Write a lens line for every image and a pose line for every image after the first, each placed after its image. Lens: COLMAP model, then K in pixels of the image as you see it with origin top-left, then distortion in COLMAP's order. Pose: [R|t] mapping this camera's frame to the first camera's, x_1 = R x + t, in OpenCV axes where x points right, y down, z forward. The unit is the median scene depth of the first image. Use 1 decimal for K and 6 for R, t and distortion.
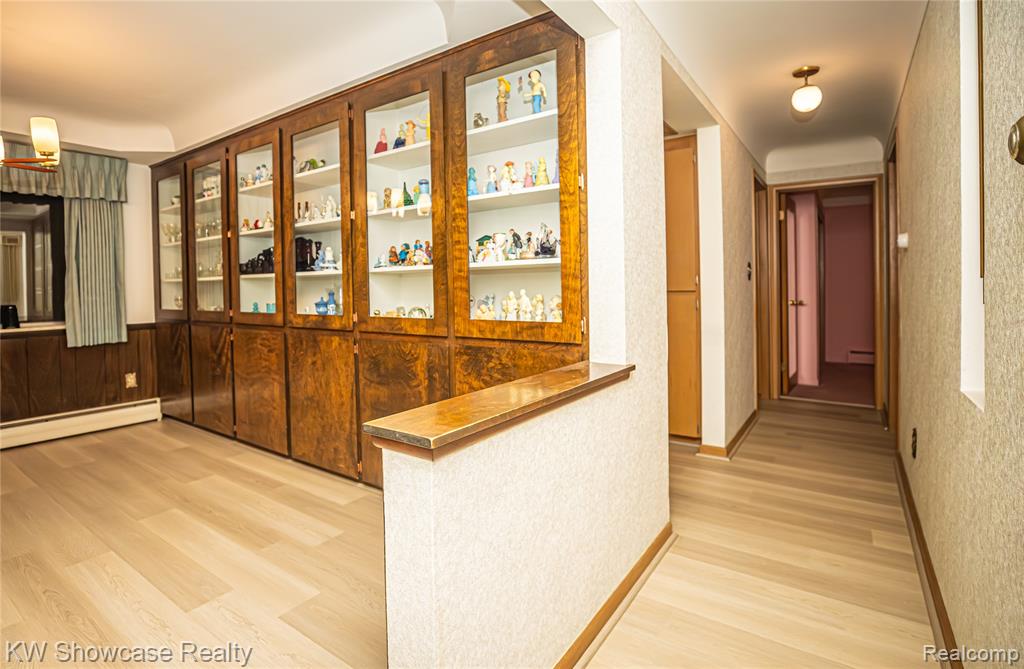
lens RADIAL K [[507.9, 0, 460.8], [0, 507.9, 293.7], [0, 0, 1]] dist [-0.041506, 0.005619]
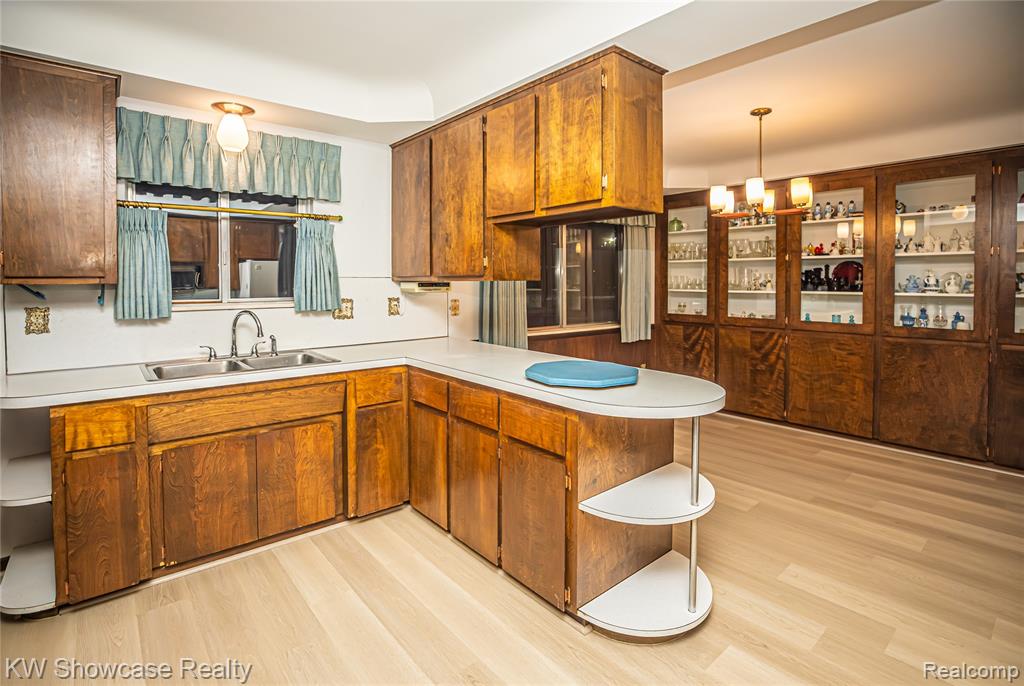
lens RADIAL K [[490.0, 0, 523.6], [0, 490.0, 291.8], [0, 0, 1]] dist [-0.031072, 0.005375]
pose [[0.983396, 0.025798, -0.179628, -1.027592], [-0.024203, 0.999646, 0.011062, -0.035875], [0.179850, -0.006531, 0.983672, -0.339409]]
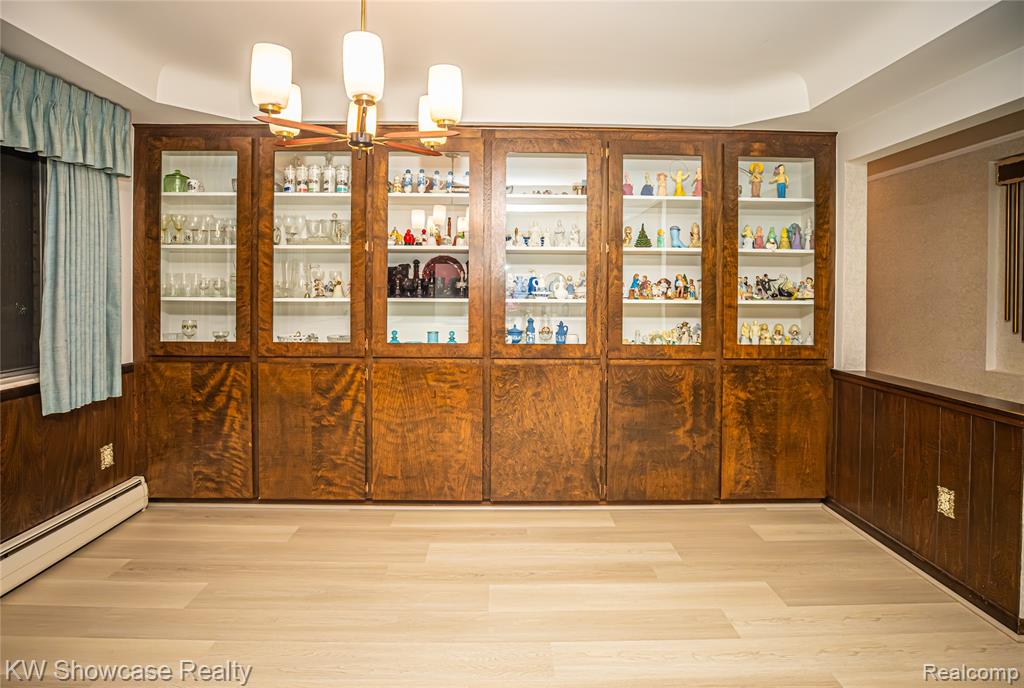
lens RADIAL K [[520.3, 0, 507.6], [0, 520.3, 287.3], [0, 0, 1]] dist [-0.034226, 0.003845]
pose [[0.781741, 0.023980, 0.623142, -0.931650], [-0.012526, 0.999663, -0.022756, -0.042504], [-0.623477, 0.009984, 0.781778, 0.252174]]
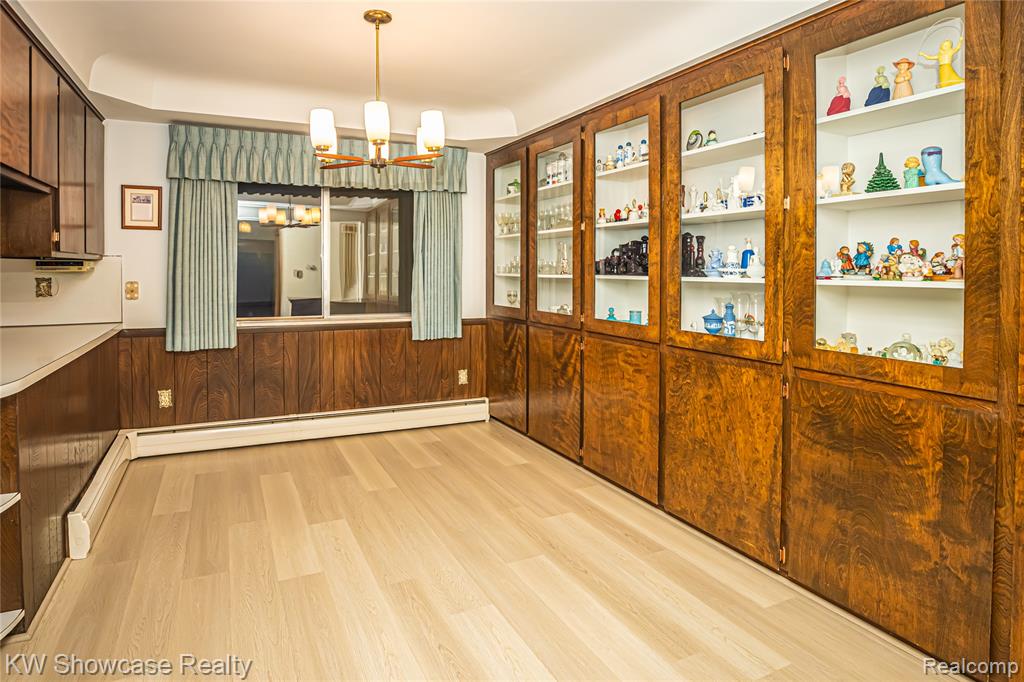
lens RADIAL K [[546.7, 0, 457.0], [0, 546.7, 273.2], [0, 0, 1]] dist [-0.040978, 0.006380]
pose [[0.870885, 0.025405, -0.490829, -0.218807], [-0.027205, 0.999624, 0.003471, -0.041983], [0.490733, 0.010330, 0.871249, 0.098396]]
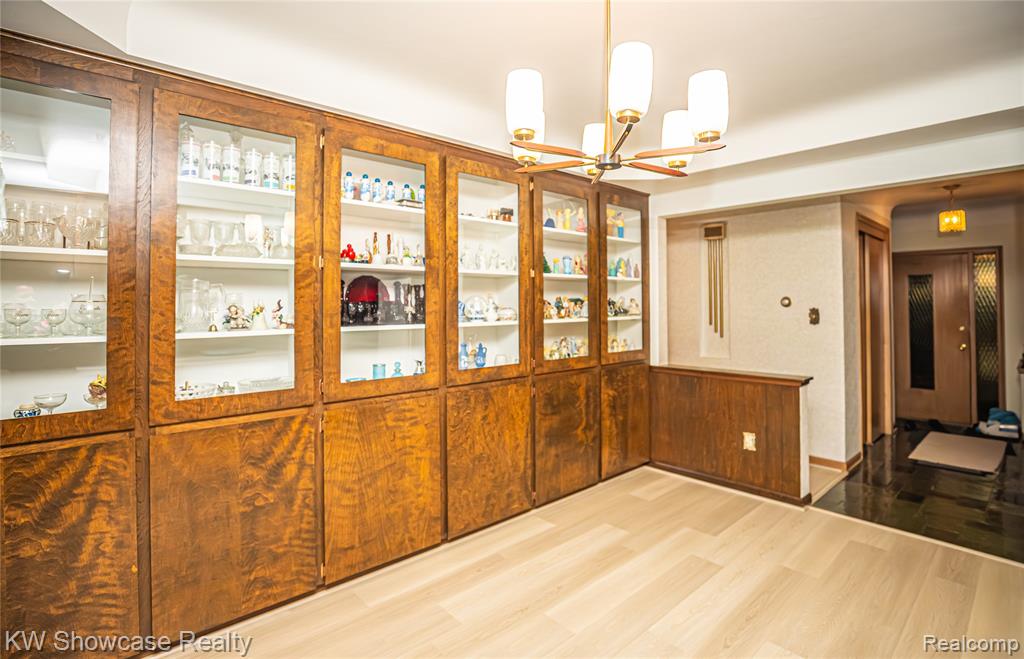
lens RADIAL K [[500.1, 0, 501.1], [0, 500.1, 297.0], [0, 0, 1]] dist [-0.036065, 0.006158]
pose [[0.185963, 0.035425, 0.981918, -1.193550], [0.020394, 0.998995, -0.039903, -0.052354], [-0.982345, 0.027446, 0.185053, 0.768017]]
